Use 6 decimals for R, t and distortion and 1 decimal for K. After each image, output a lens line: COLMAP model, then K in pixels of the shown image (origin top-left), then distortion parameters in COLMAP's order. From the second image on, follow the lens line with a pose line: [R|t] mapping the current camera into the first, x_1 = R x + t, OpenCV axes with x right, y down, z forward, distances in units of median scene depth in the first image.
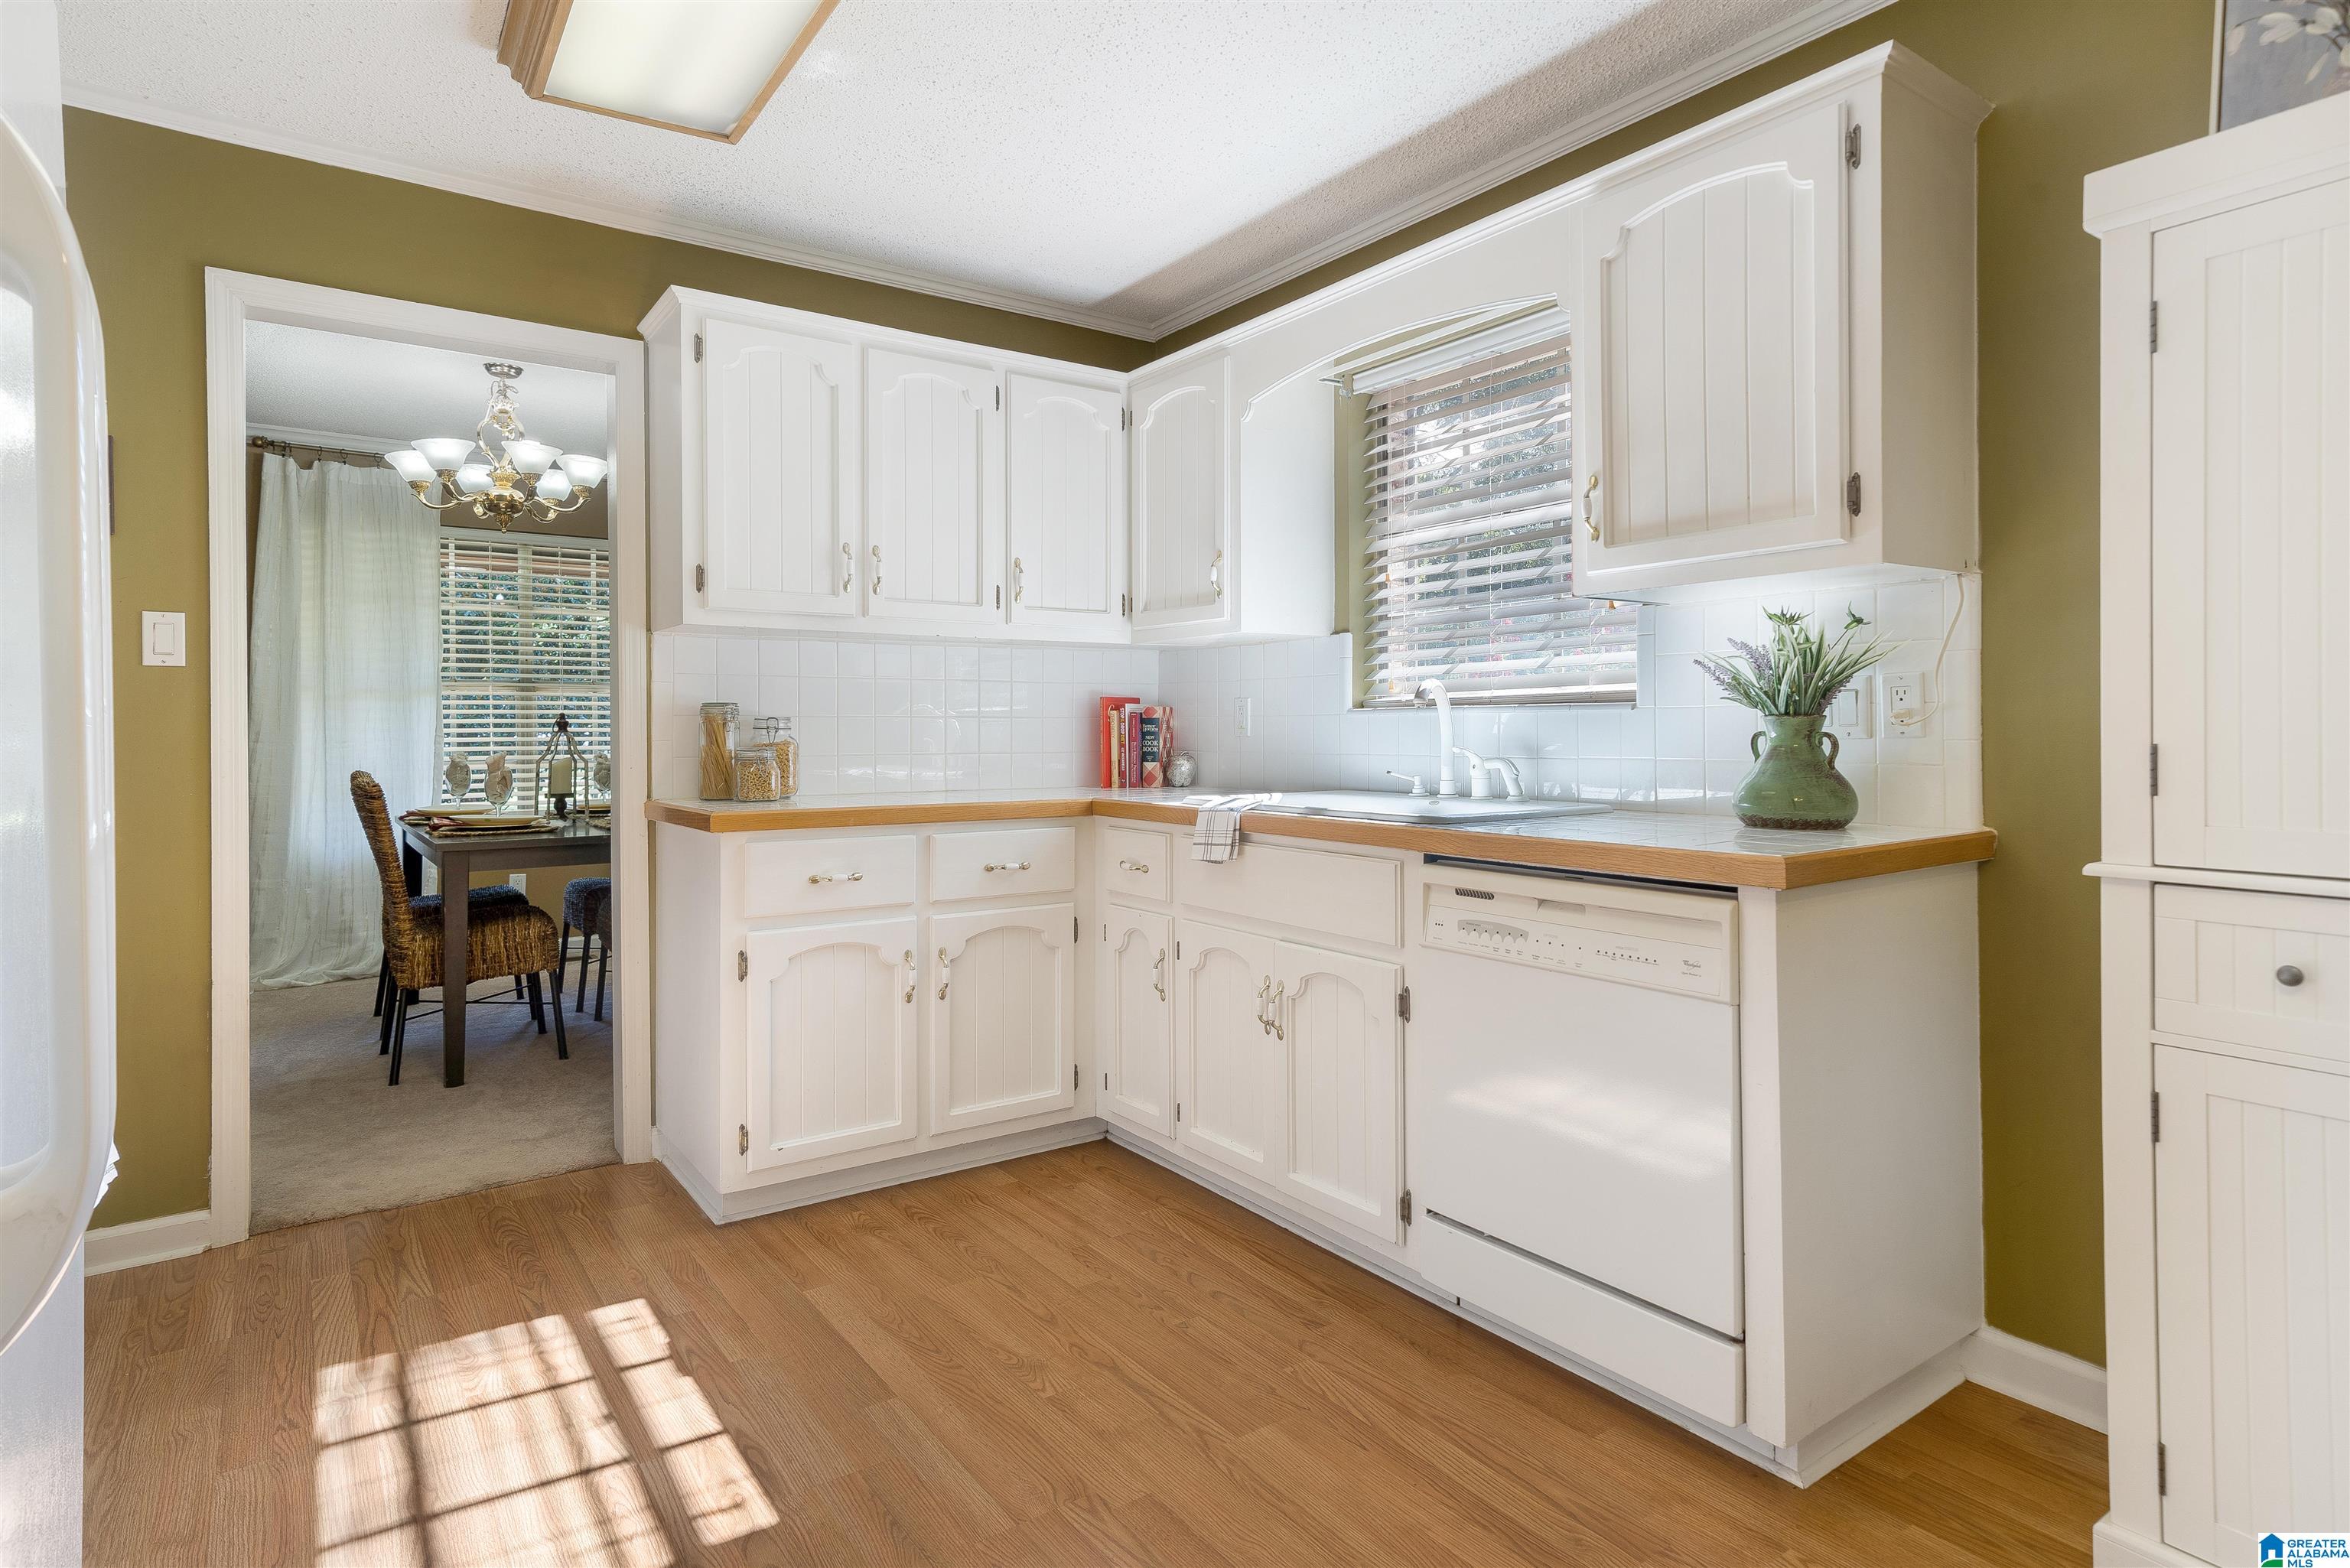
lens RADIAL K [[1205.6, 0, 1171.0], [0, 1205.6, 762.7], [0, 0, 1]] dist [0.020105, 0.001077]
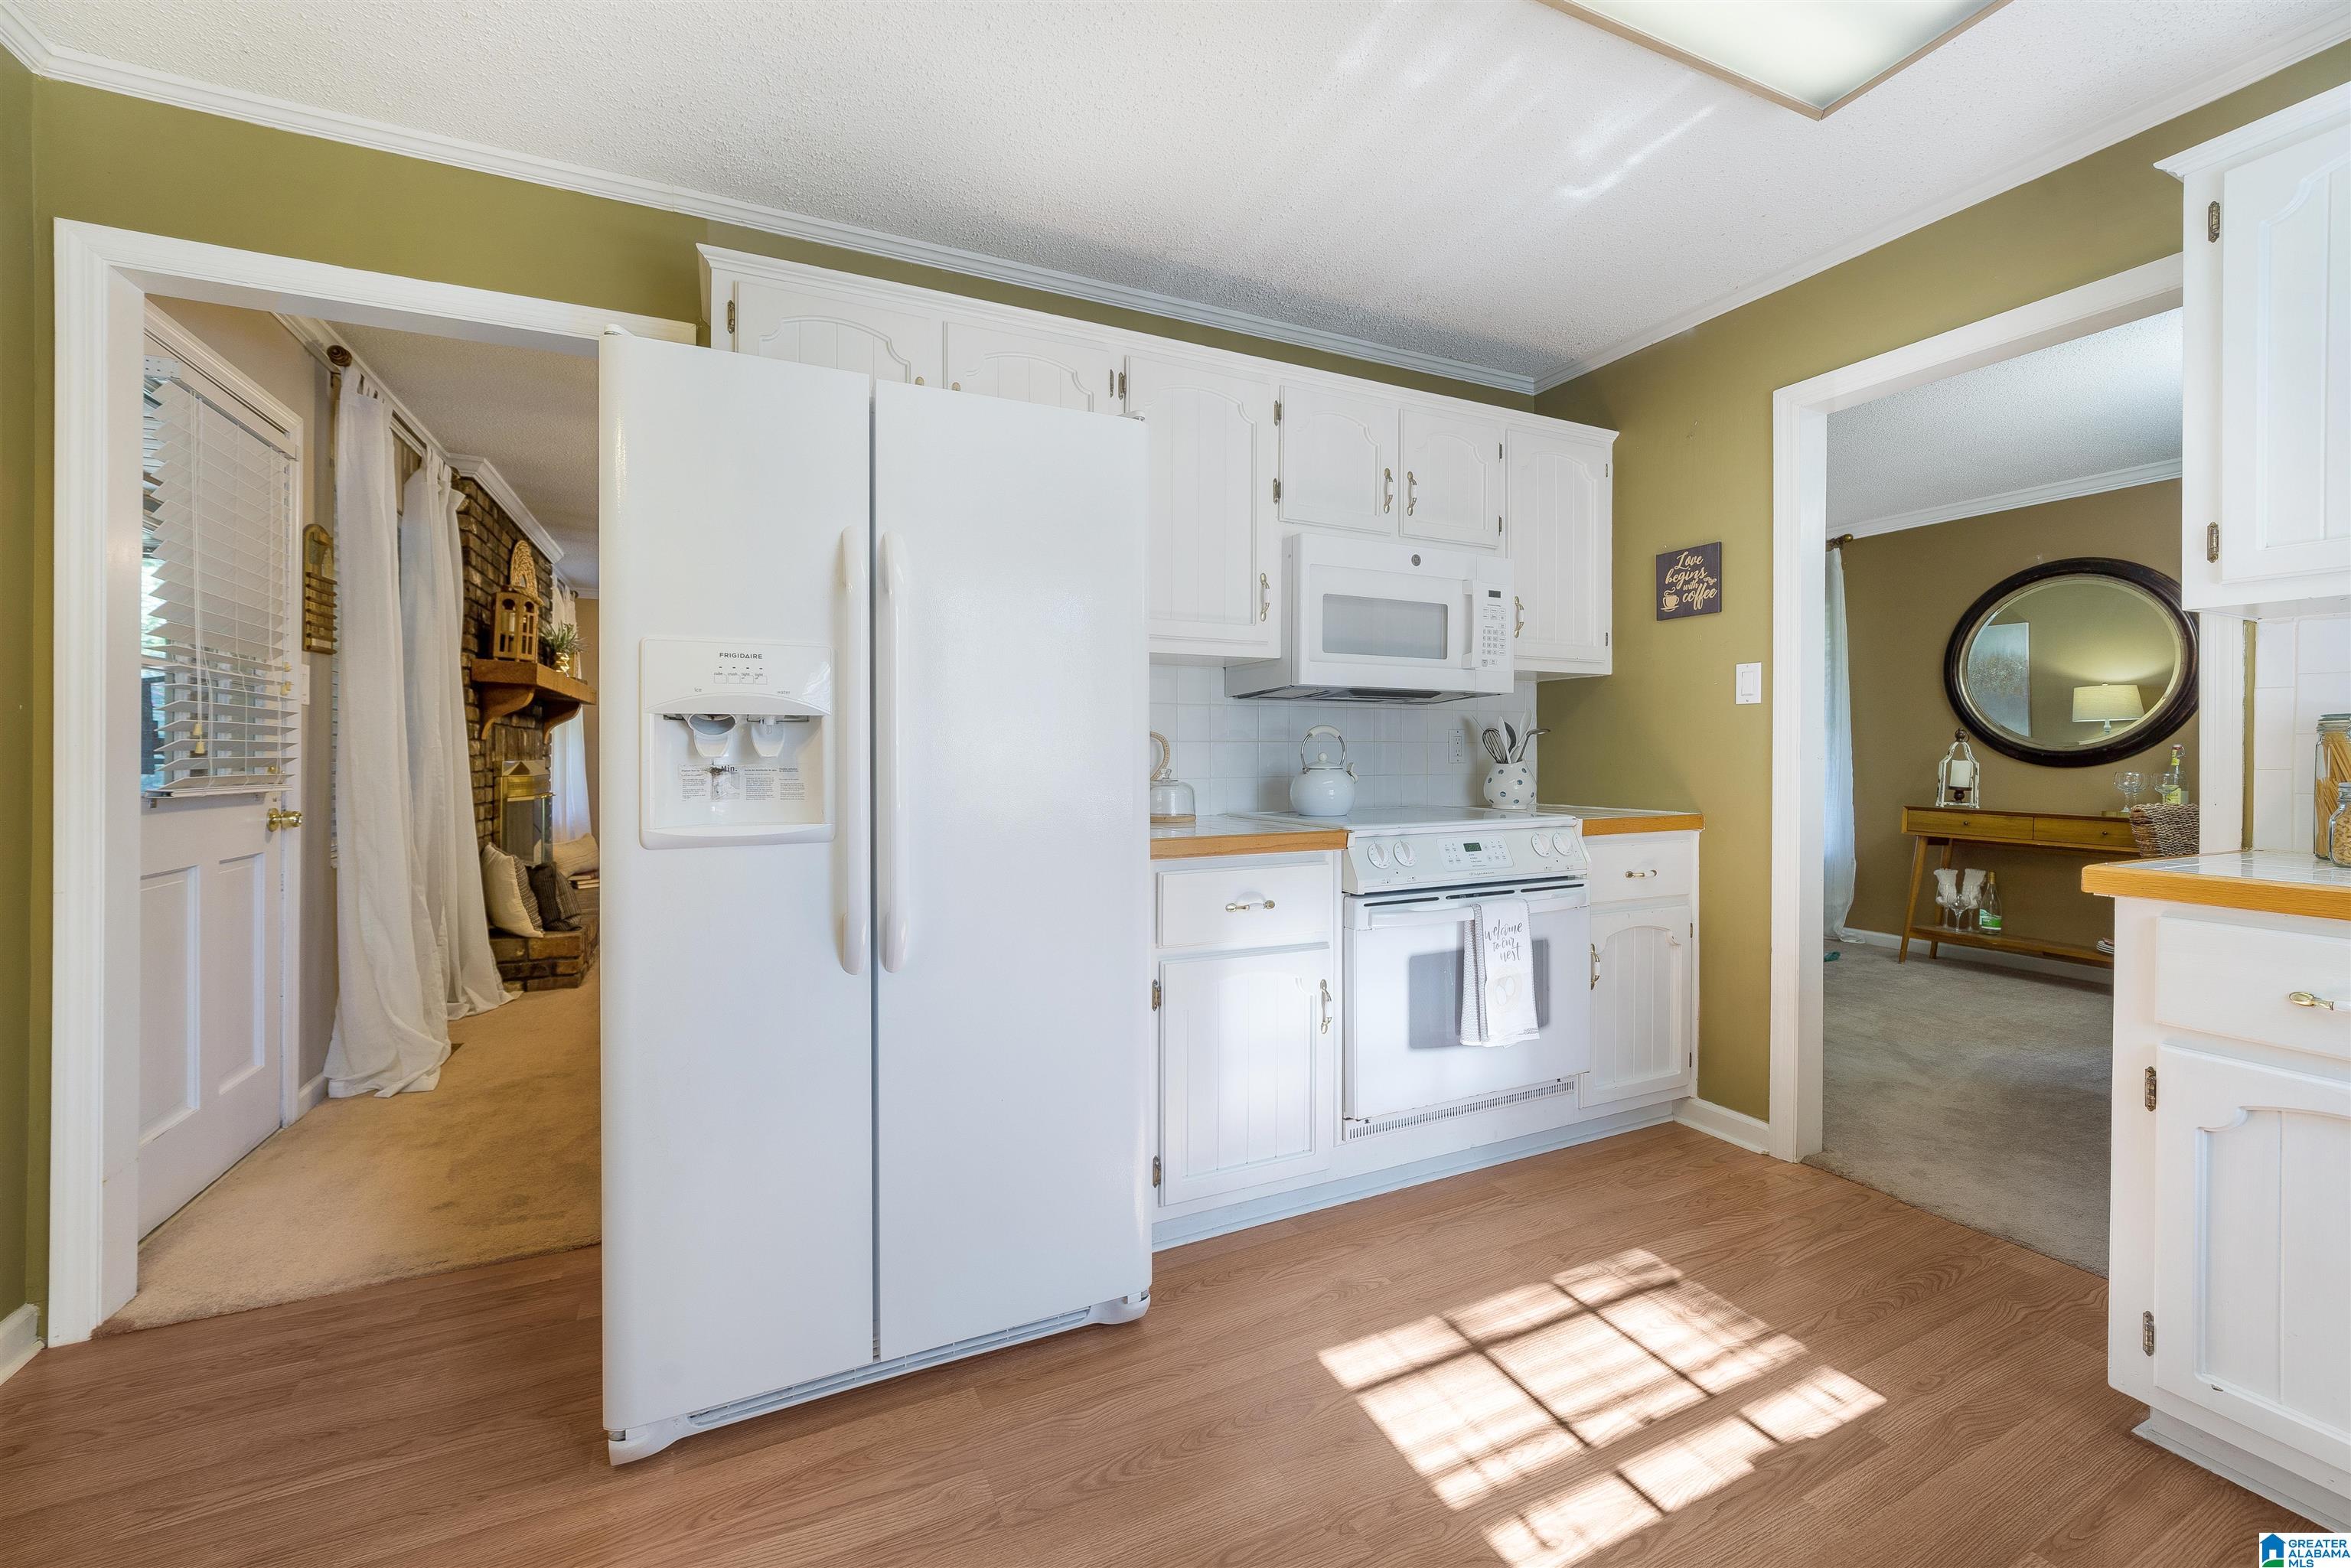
lens RADIAL K [[898.1, 0, 1118.2], [0, 898.1, 754.0], [0, 0, 1]] dist [-0.006461, -0.000255]
pose [[-0.174391, 0.009008, -0.984635, 0.348735], [-0.023642, 0.999632, 0.013332, -0.027686], [0.984393, 0.025604, -0.174113, 0.653440]]
